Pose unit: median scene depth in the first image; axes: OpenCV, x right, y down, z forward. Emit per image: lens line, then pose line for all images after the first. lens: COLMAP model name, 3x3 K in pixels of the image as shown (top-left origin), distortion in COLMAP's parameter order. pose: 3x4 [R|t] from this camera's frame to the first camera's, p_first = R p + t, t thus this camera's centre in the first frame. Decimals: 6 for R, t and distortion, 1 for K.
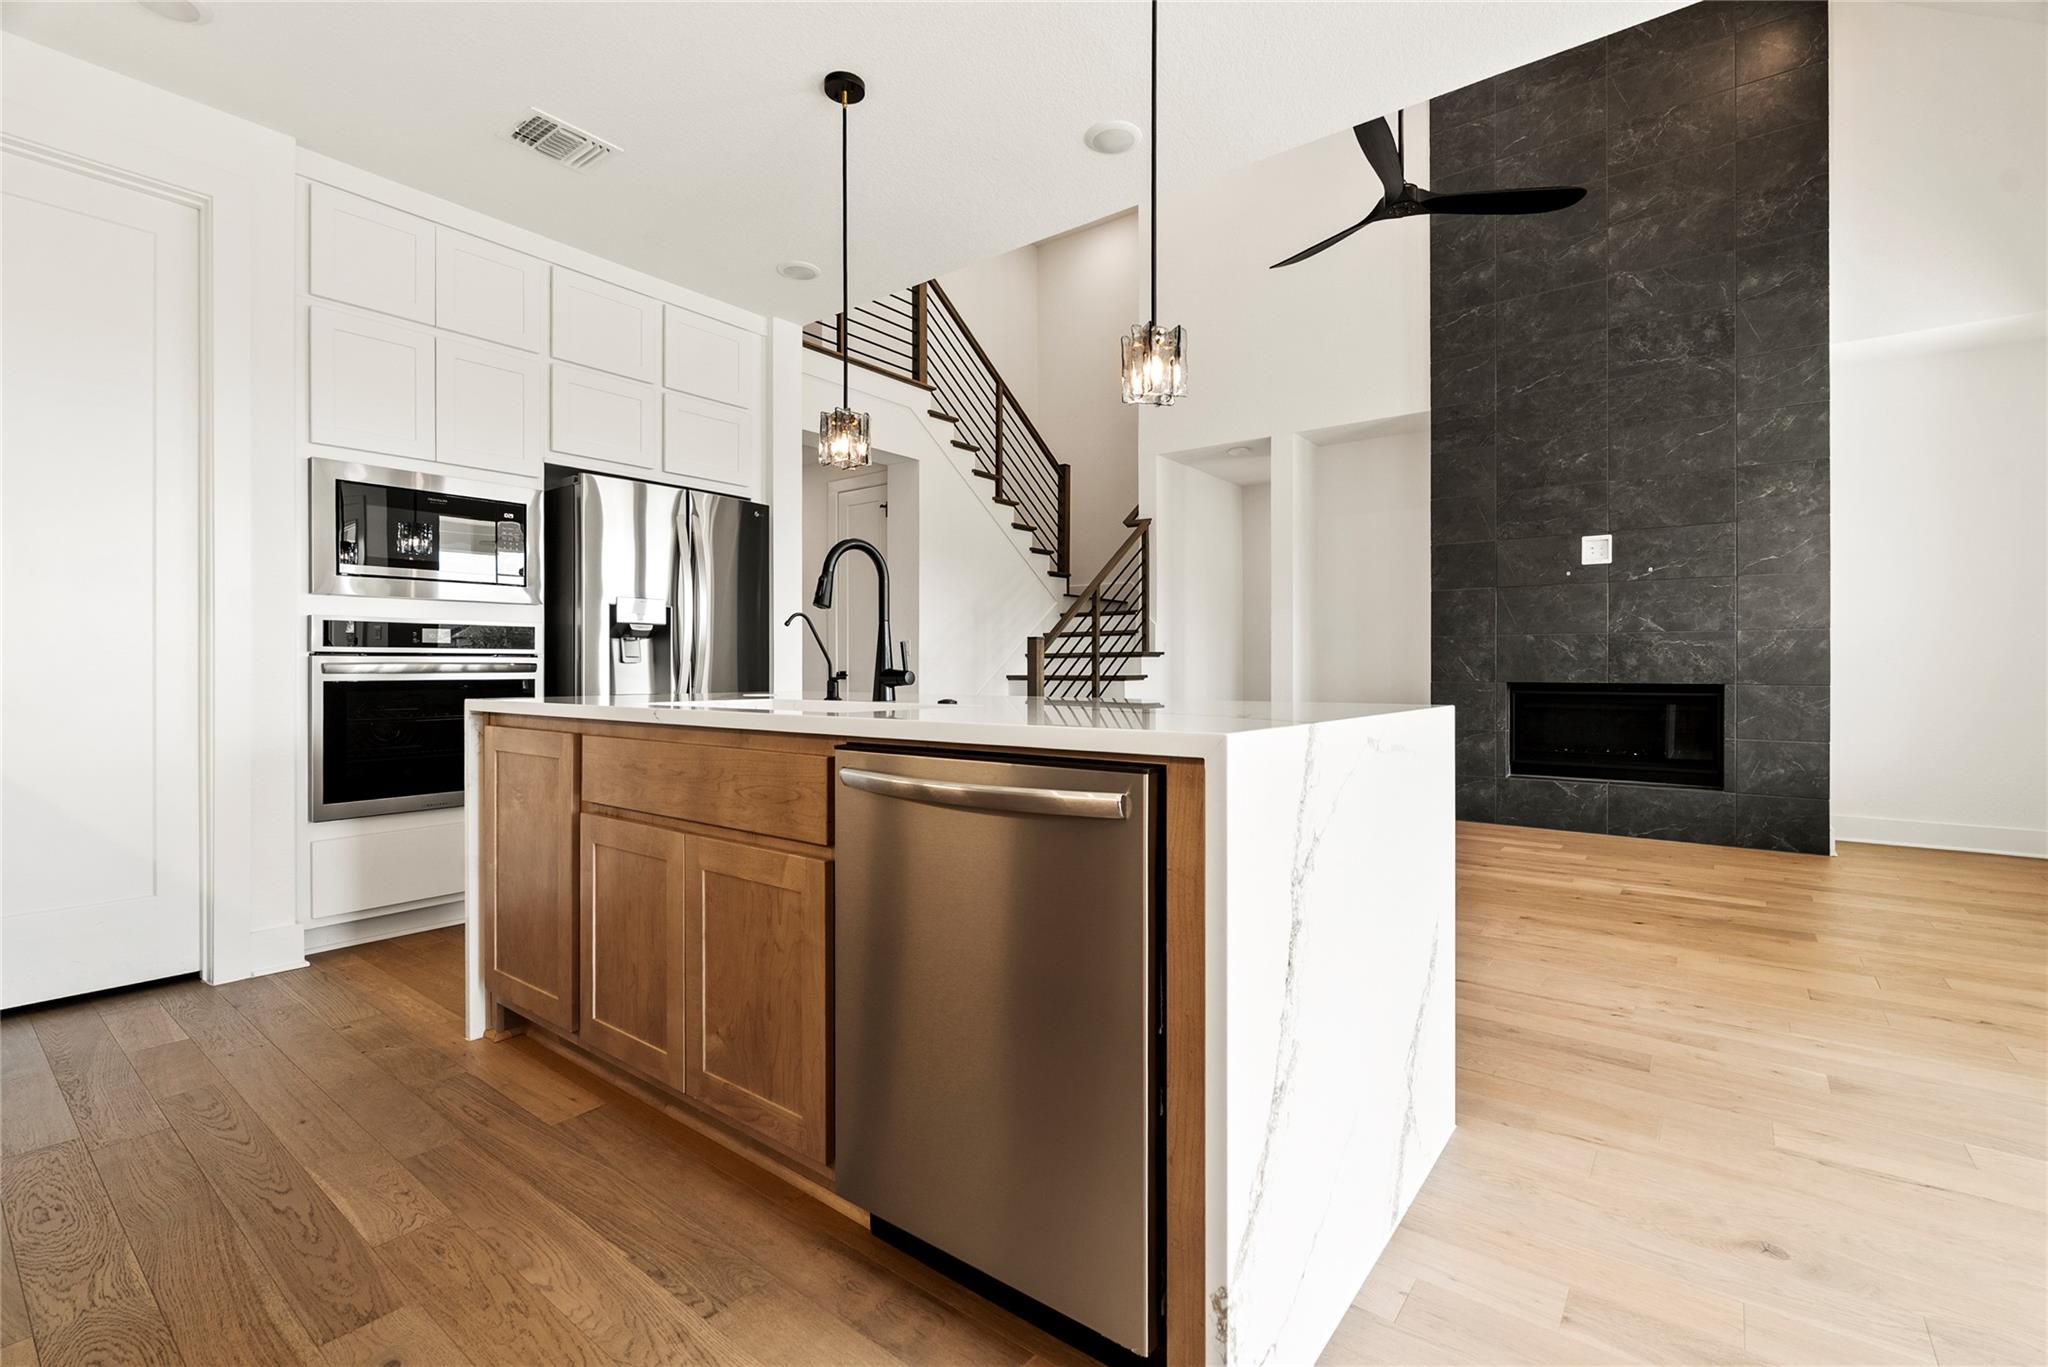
lens RADIAL K [[905.3, 0, 1030.9], [0, 905.3, 664.8], [0, 0, 1]] dist [-0.005647, 0.001084]
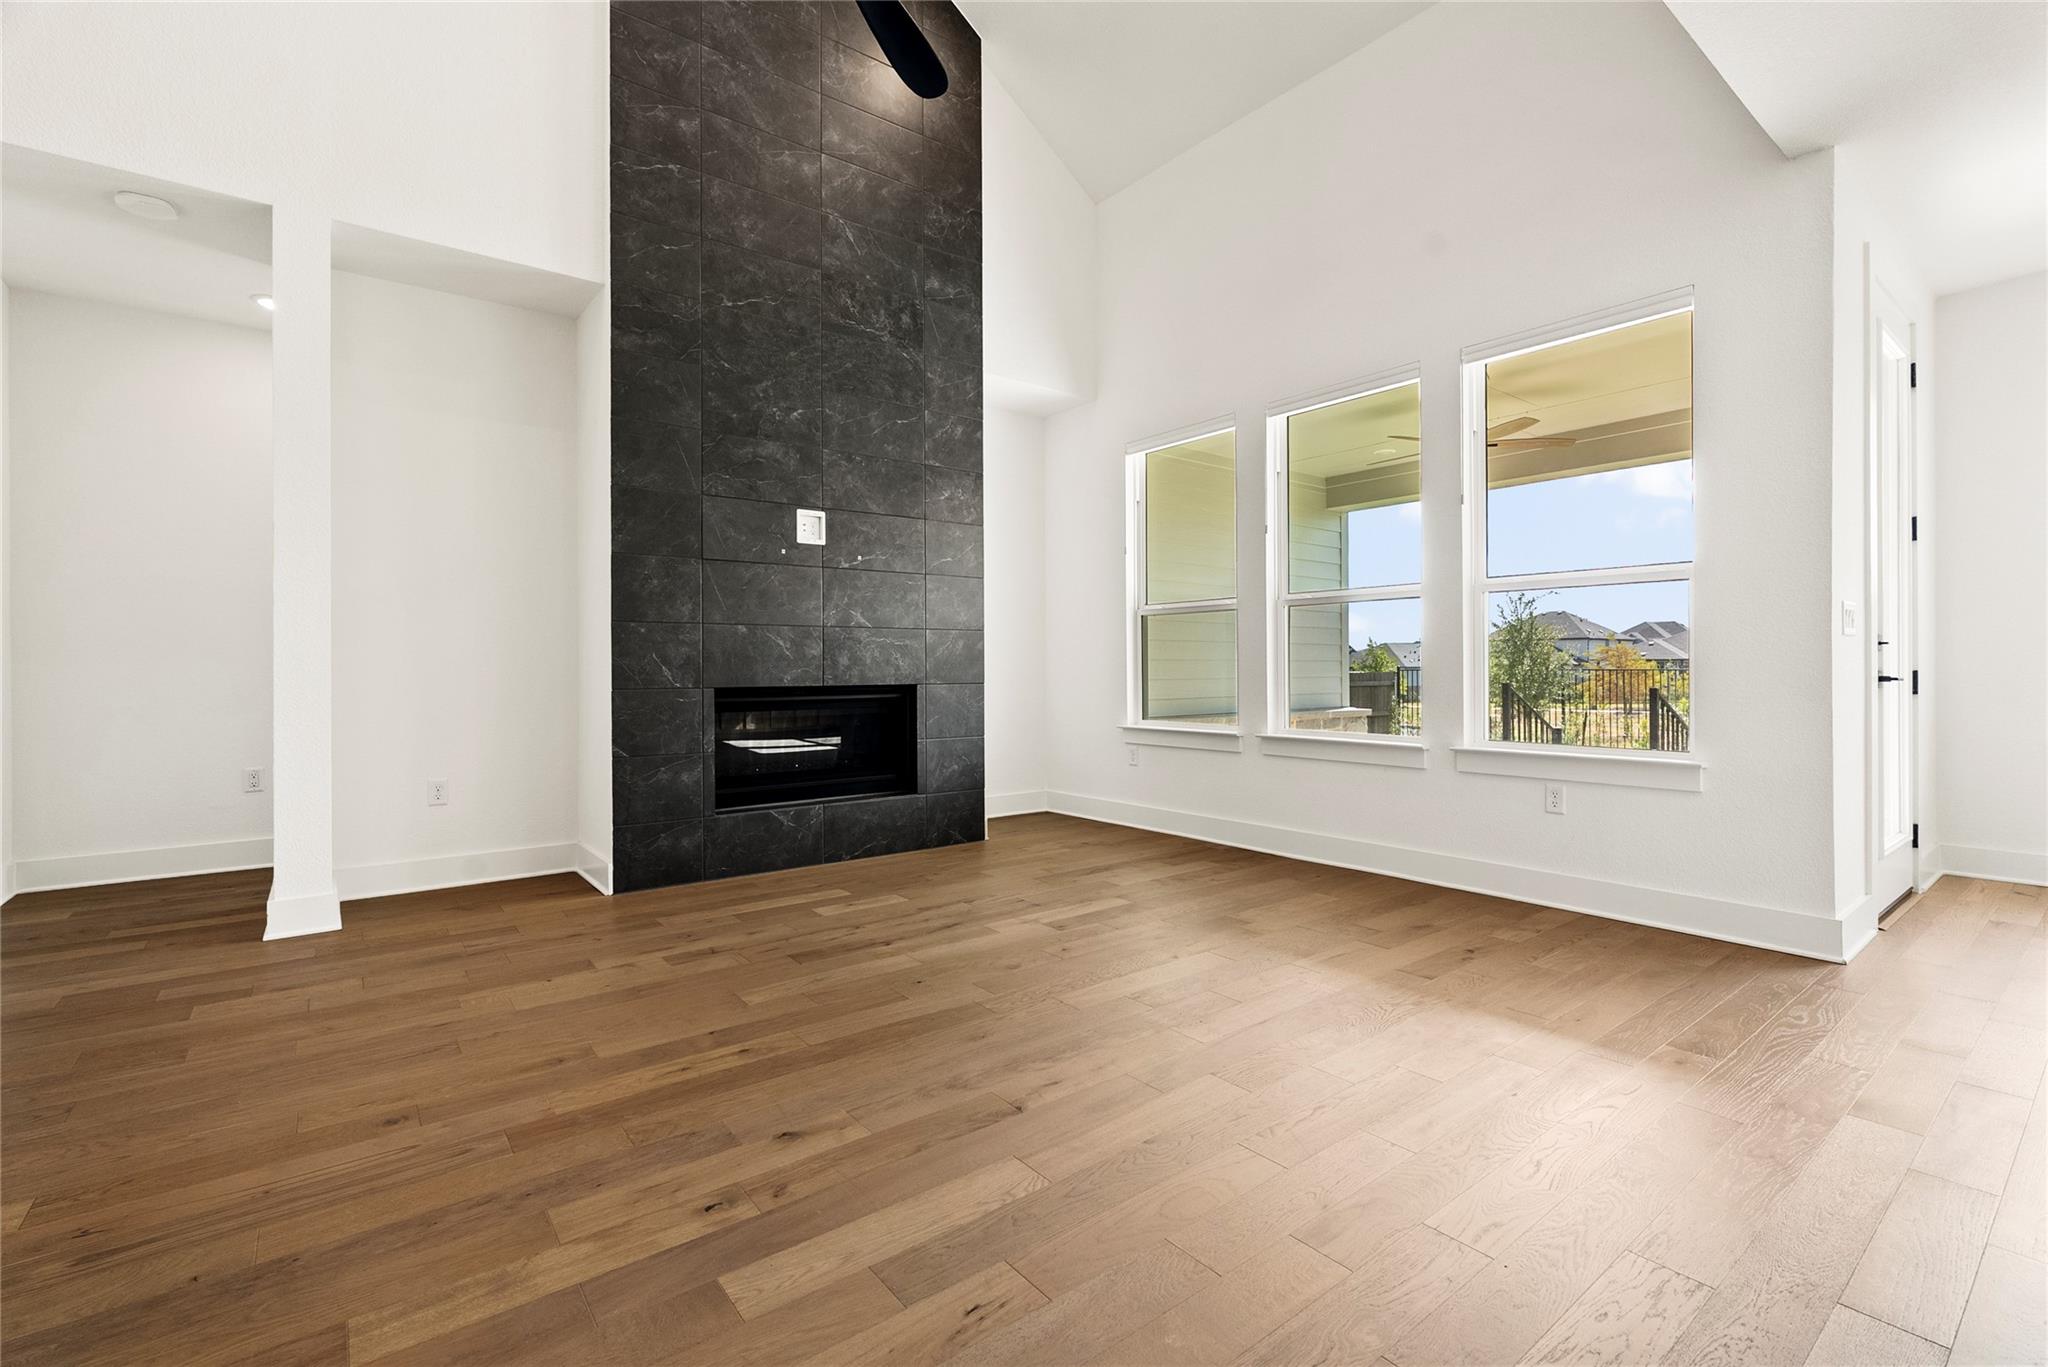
lens RADIAL K [[905.3, 0, 1030.9], [0, 905.3, 664.8], [0, 0, 1]] dist [-0.005647, 0.001084]
pose [[0.251425, 0.001113, 0.967876, -0.141141], [0.002212, 0.999996, -0.001725, 0.002397], [-0.967874, 0.002574, 0.251421, 0.610774]]
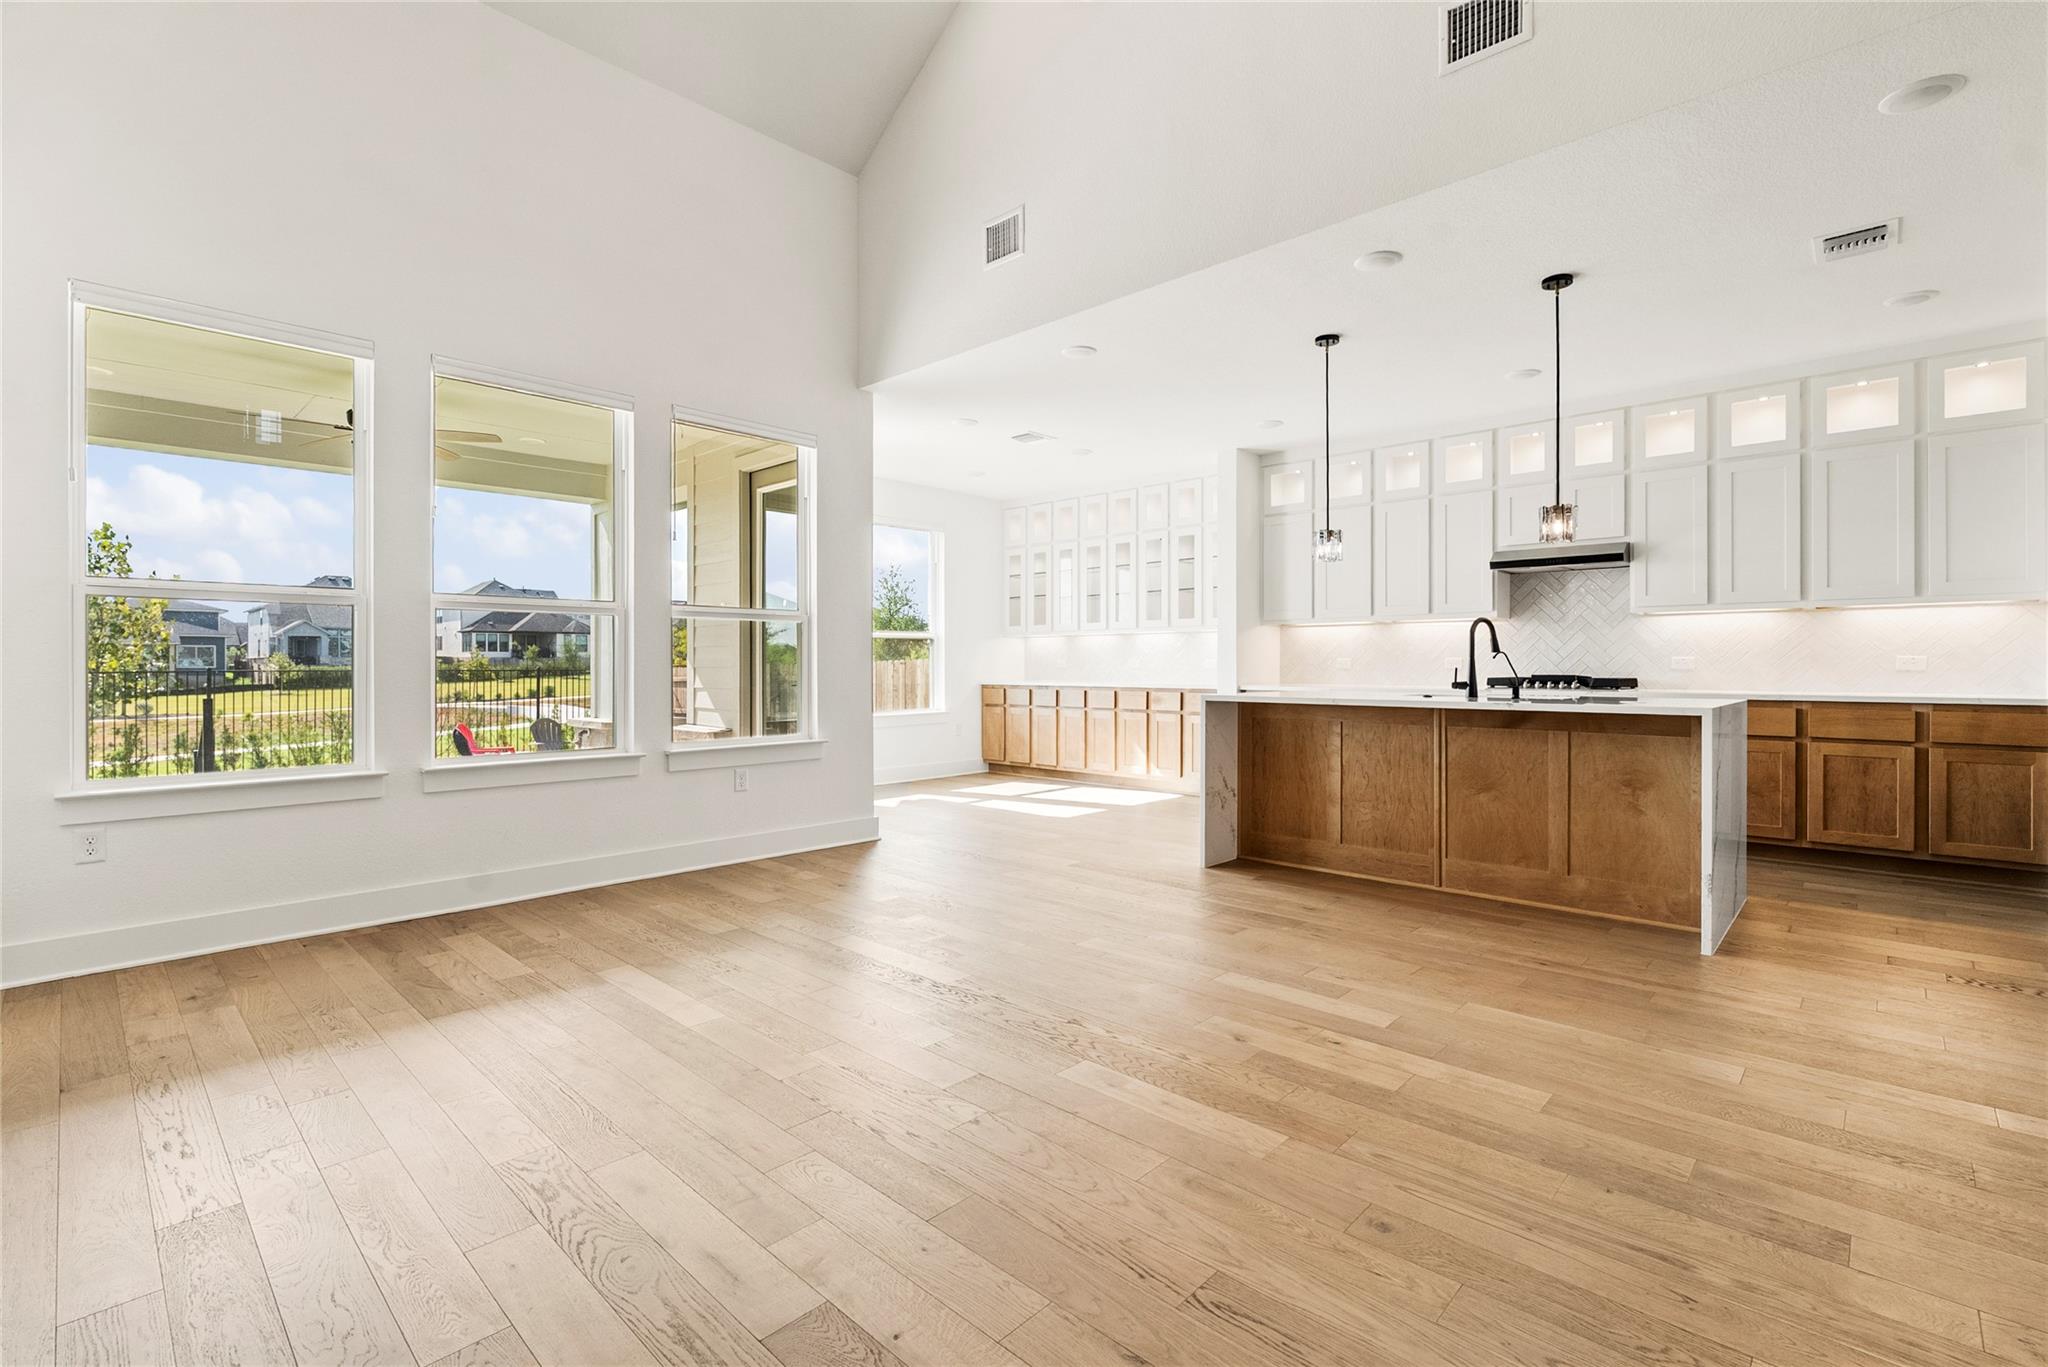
lens RADIAL K [[912.3, 0, 1034.1], [0, 912.3, 703.2], [0, 0, 1]] dist [-0.003566, -0.000035]
pose [[-0.994778, -0.005867, 0.101892, 0.248127], [-0.001816, 0.999206, 0.039803, -0.009947], [-0.102045, 0.039410, -0.993999, 1.293663]]
